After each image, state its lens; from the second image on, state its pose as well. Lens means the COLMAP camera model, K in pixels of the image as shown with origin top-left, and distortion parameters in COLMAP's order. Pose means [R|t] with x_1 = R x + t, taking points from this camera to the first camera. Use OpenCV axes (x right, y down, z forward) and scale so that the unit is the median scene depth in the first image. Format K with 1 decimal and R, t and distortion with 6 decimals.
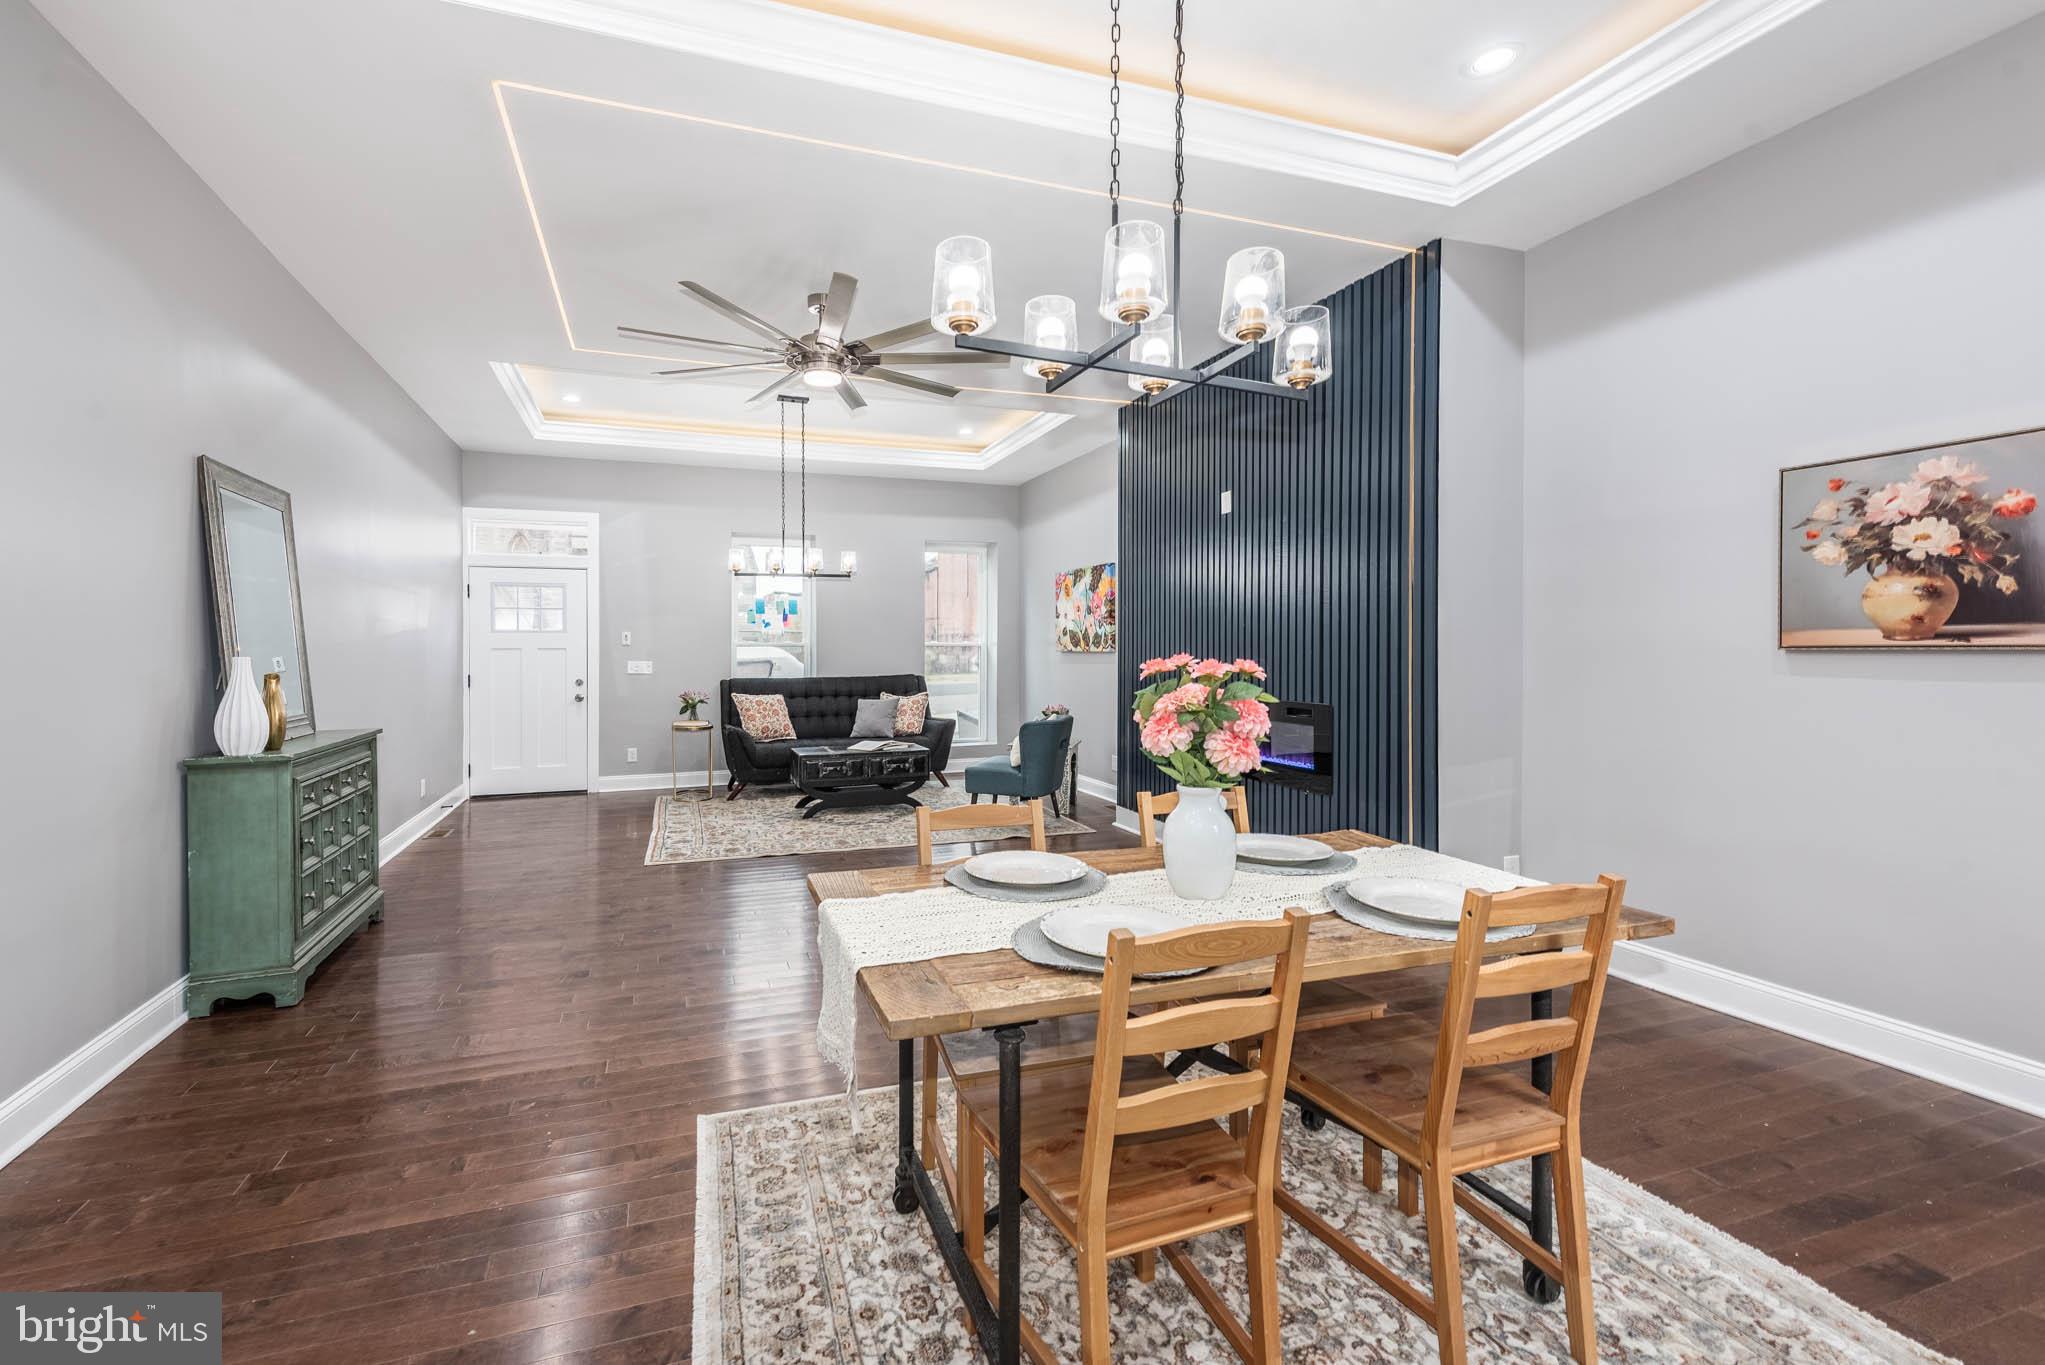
lens RADIAL K [[874.3, 0, 872.4], [0, 874.3, 655.6], [0, 0, 1]] dist [0.003590, 0.000132]
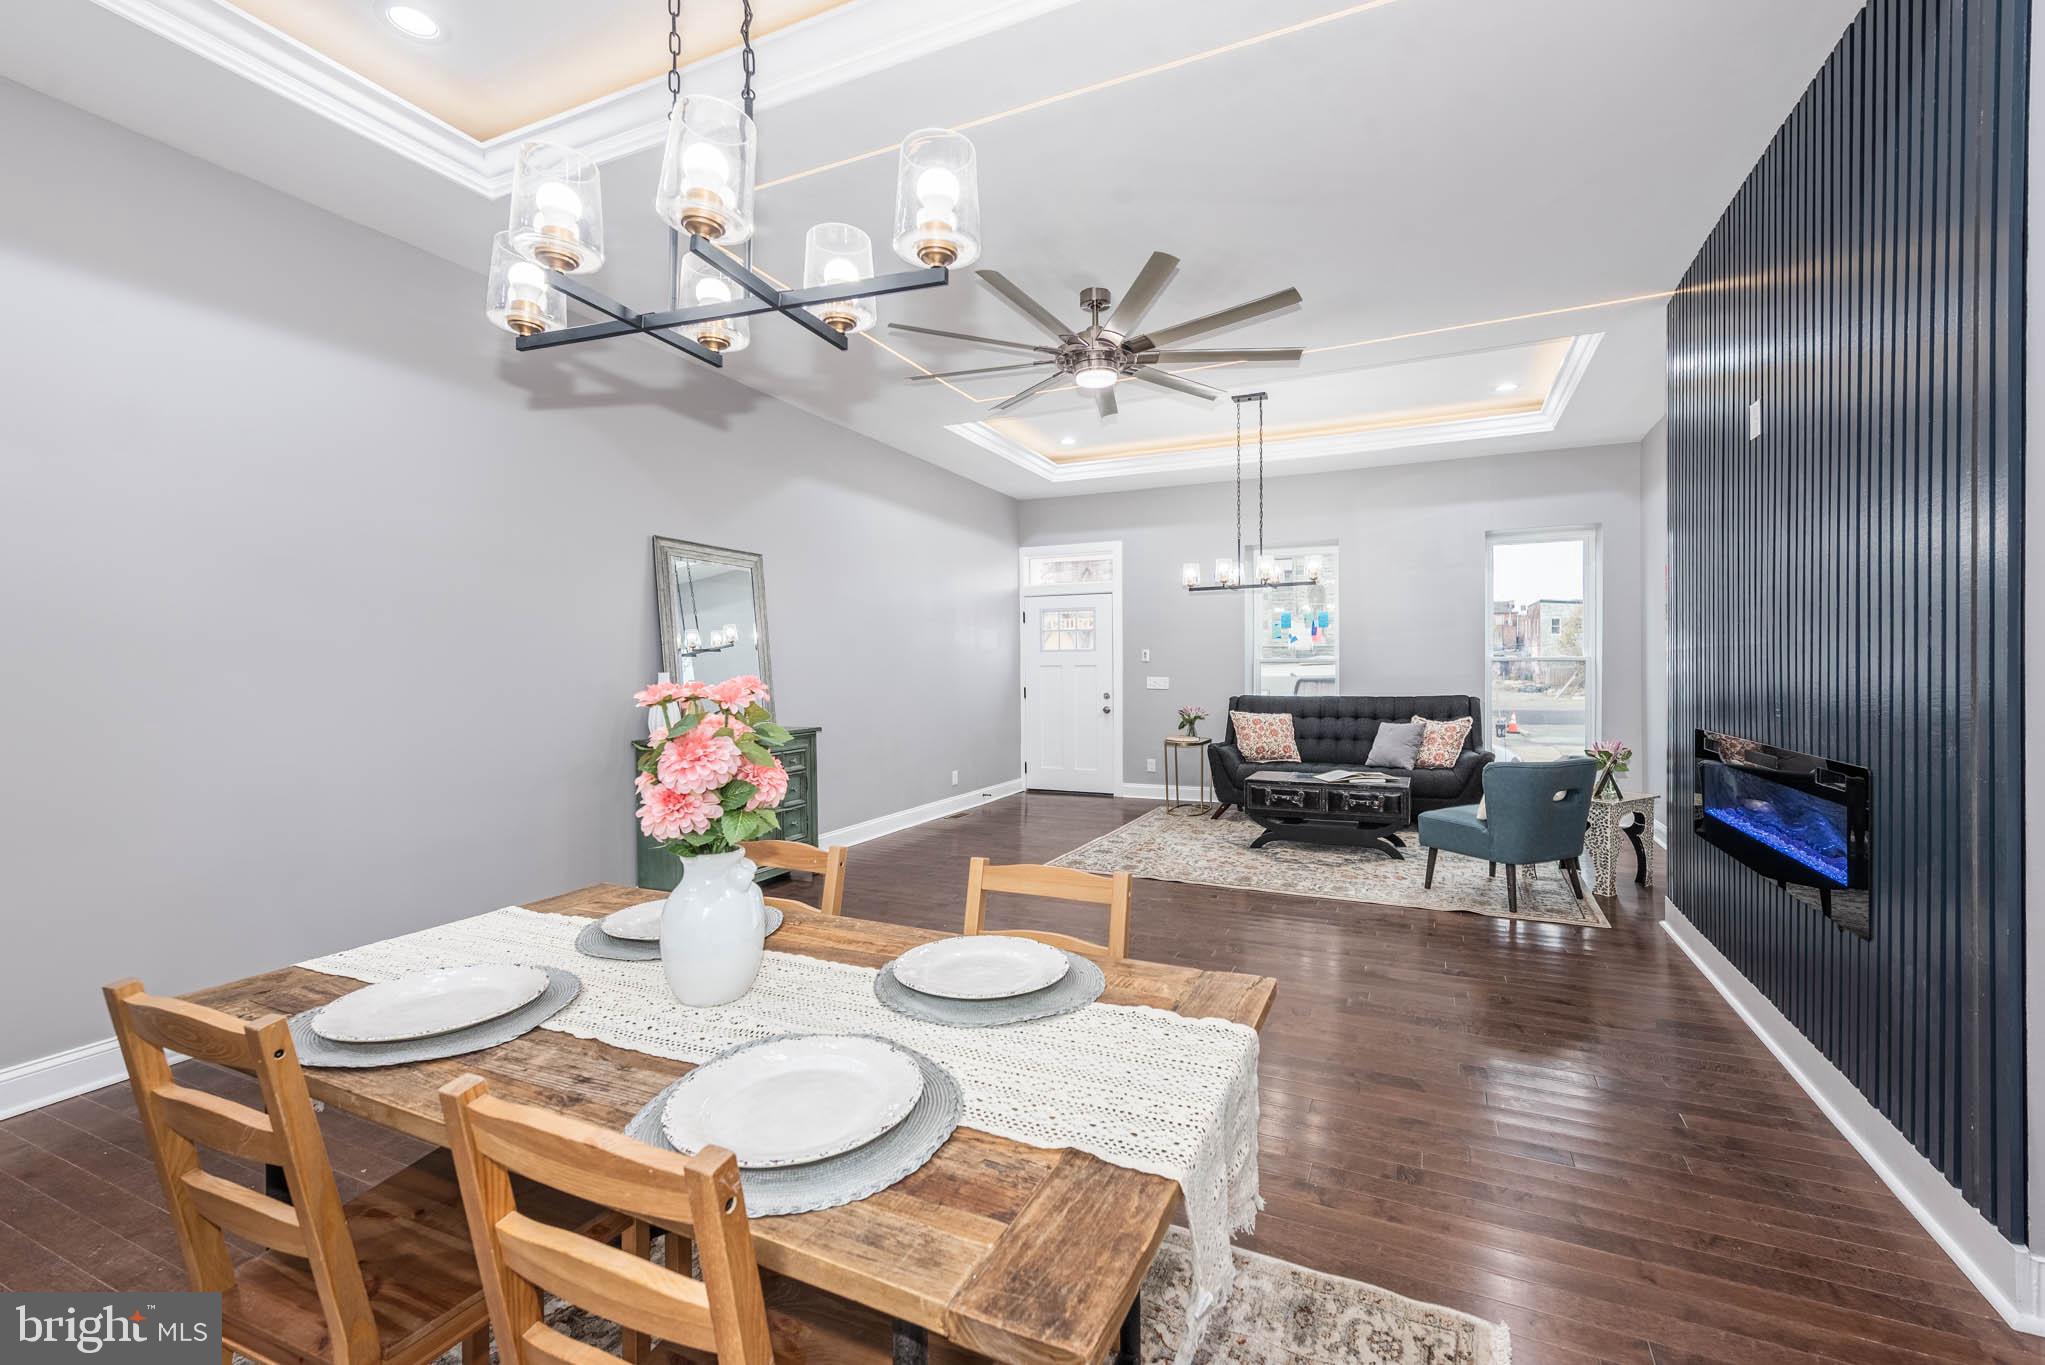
lens RADIAL K [[801.0, 0, 1000.1], [0, 801.0, 668.0], [0, 0, 1]] dist [0.001570, -0.000022]
pose [[0.746502, -0.001212, -0.665382, 0.262333], [-0.000886, 0.999996, -0.002816, -0.001620], [0.665382, 0.002692, 0.746498, 0.172048]]
